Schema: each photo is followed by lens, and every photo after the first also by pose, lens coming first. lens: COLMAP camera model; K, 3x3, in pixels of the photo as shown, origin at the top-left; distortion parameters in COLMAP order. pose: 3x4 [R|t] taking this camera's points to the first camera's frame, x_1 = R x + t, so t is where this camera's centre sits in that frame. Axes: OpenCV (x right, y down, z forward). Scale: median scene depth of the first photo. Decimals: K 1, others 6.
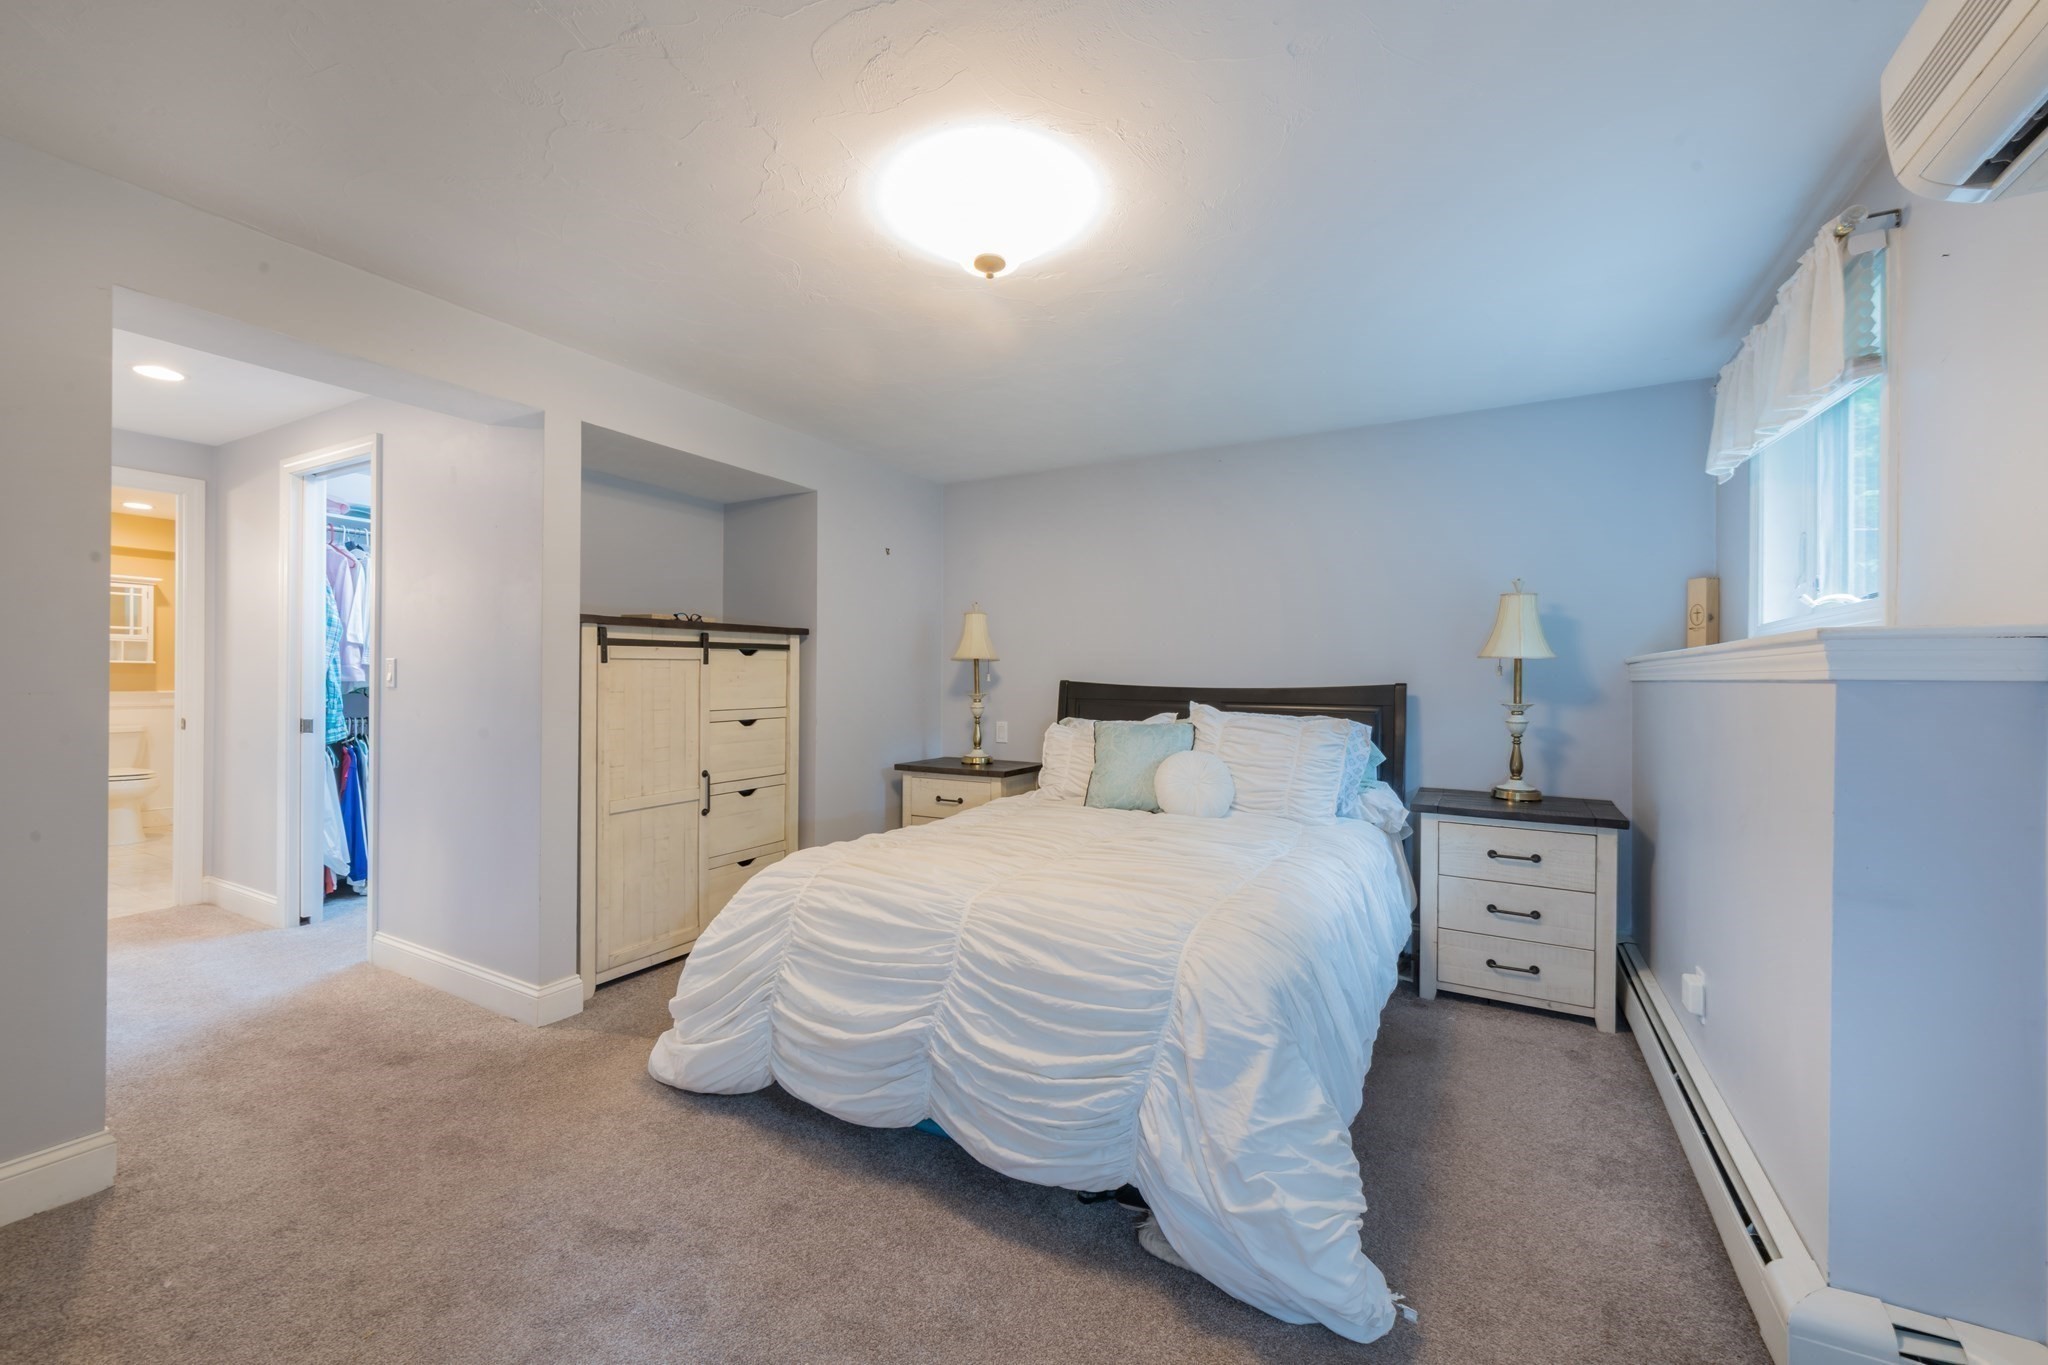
lens RADIAL K [[806.7, 0, 1032.3], [0, 806.7, 674.2], [0, 0, 1]] dist [0.006092, -0.002973]
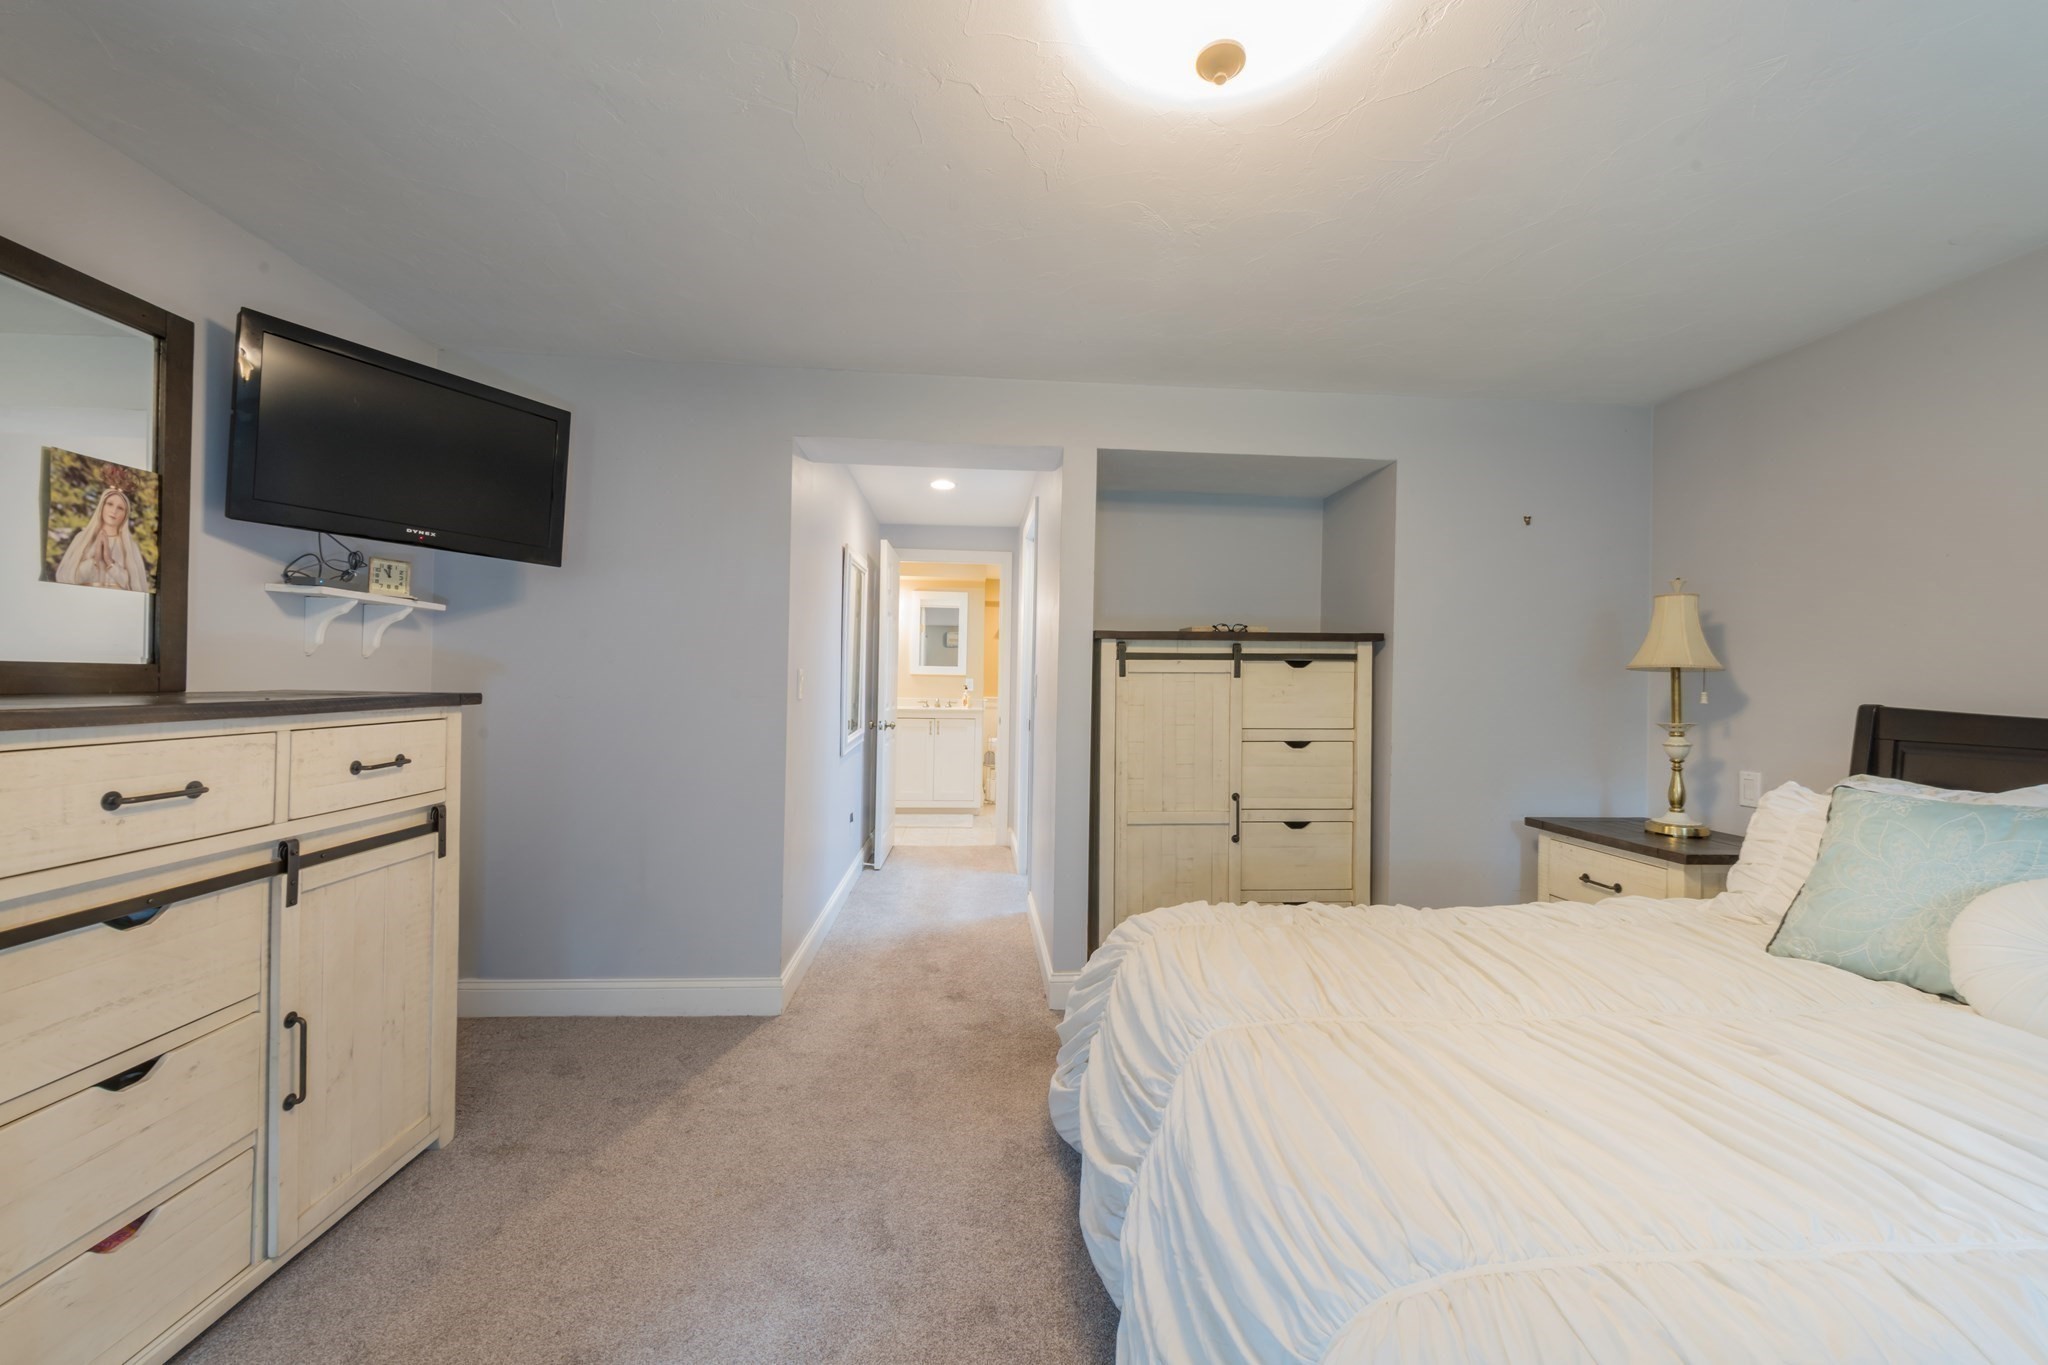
lens RADIAL K [[806.7, 0, 1032.3], [0, 806.7, 674.2], [0, 0, 1]] dist [0.006092, -0.002973]
pose [[0.545373, -0.007932, -0.838156, 0.236934], [-0.007419, 0.999870, -0.014290, -0.001502], [0.838161, 0.014012, 0.545243, 0.299886]]
